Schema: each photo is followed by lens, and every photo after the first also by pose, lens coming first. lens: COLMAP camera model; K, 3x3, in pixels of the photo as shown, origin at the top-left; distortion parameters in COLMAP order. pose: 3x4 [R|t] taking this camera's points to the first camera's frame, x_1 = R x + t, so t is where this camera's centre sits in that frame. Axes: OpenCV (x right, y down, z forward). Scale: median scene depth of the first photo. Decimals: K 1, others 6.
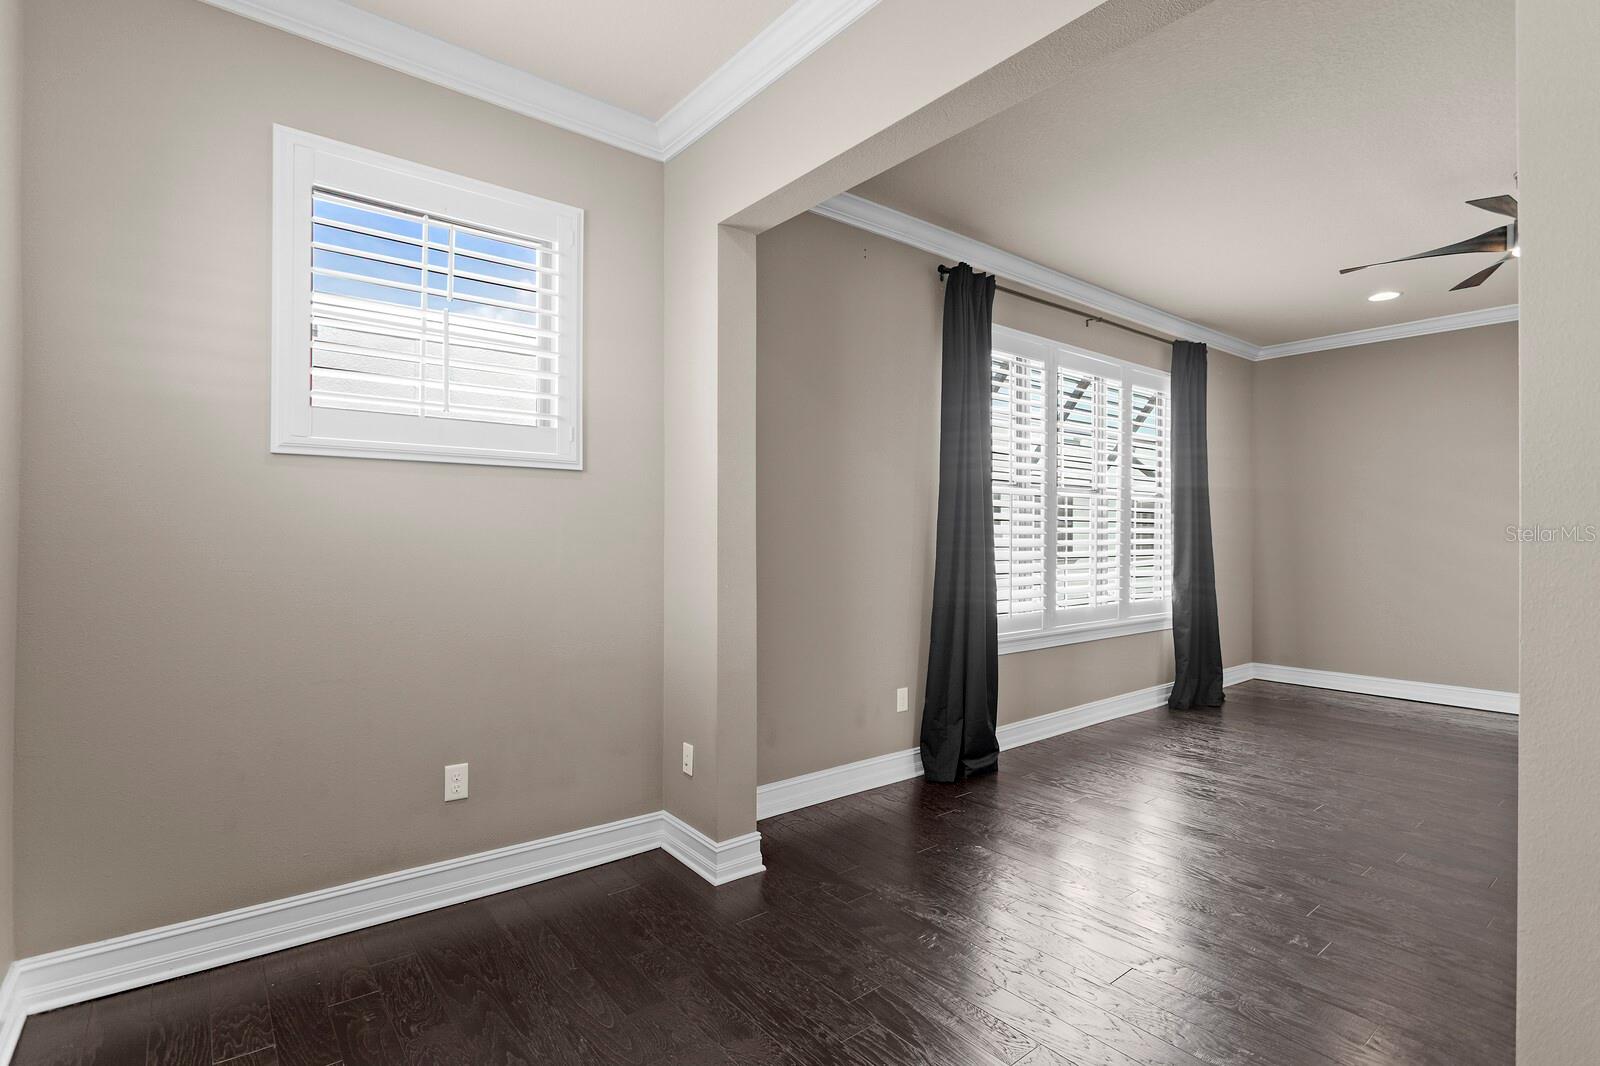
lens RADIAL K [[782.2, 0, 768.7], [0, 782.2, 542.9], [0, 0, 1]] dist [-0.016050, 0.006992]
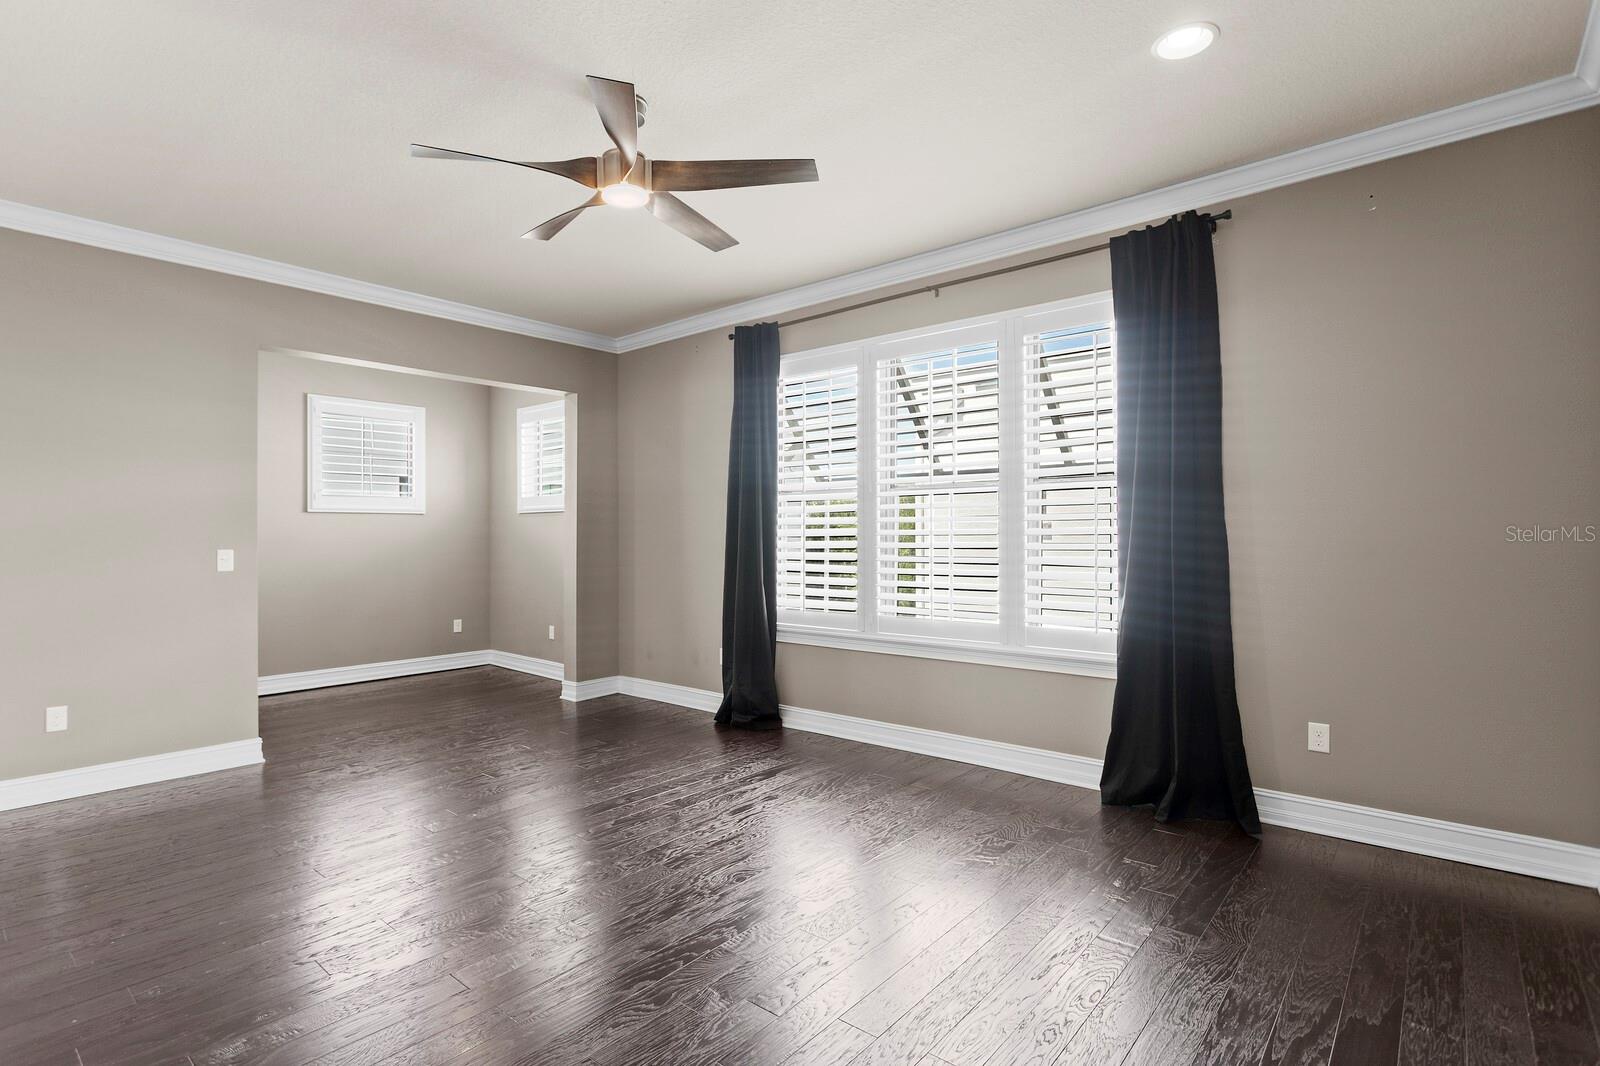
lens RADIAL K [[782.2, 0, 788.7], [0, 782.2, 533.5], [0, 0, 1]] dist [-0.016050, 0.006992]
pose [[0.188162, -0.010484, -0.982082, 1.176520], [-0.009477, 0.999877, -0.012490, -0.000404], [0.982092, 0.011657, 0.188040, 0.645126]]
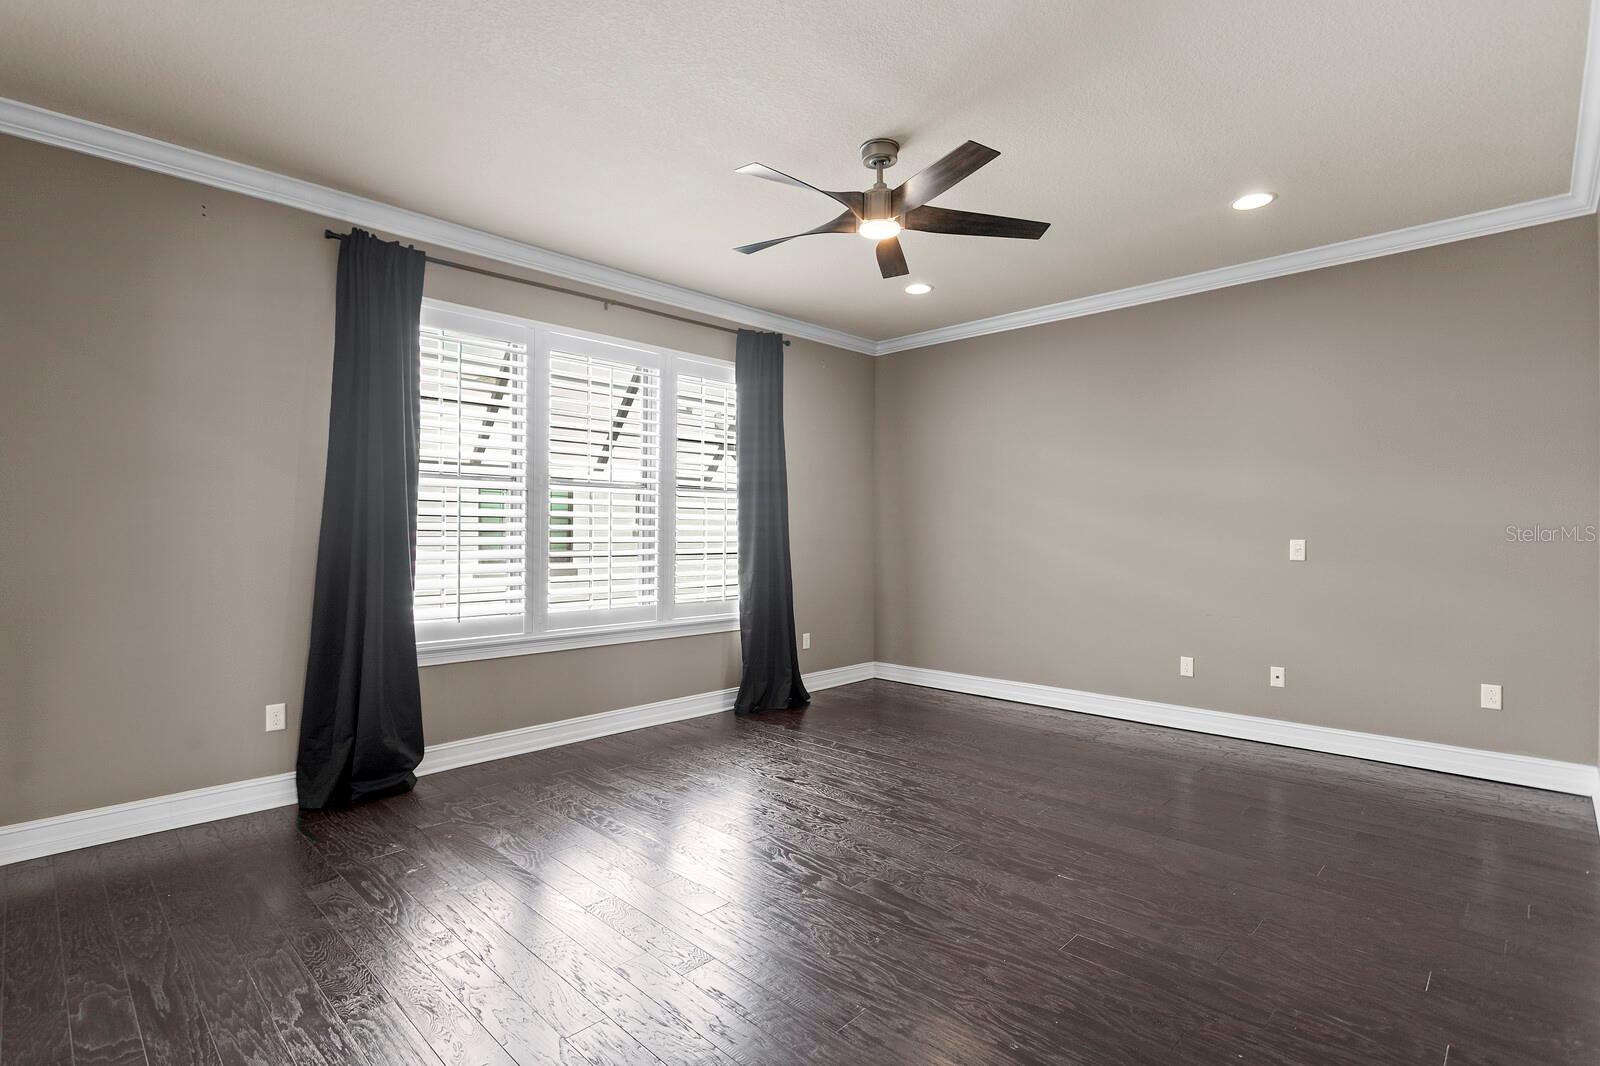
lens RADIAL K [[782.2, 0, 788.1], [0, 782.2, 533.6], [0, 0, 1]] dist [-0.016050, 0.006992]
pose [[0.991871, -0.000831, 0.127243, 0.484129], [0.002331, 0.999929, -0.011647, 0.003723], [-0.127224, 0.011849, 0.991803, 0.039163]]
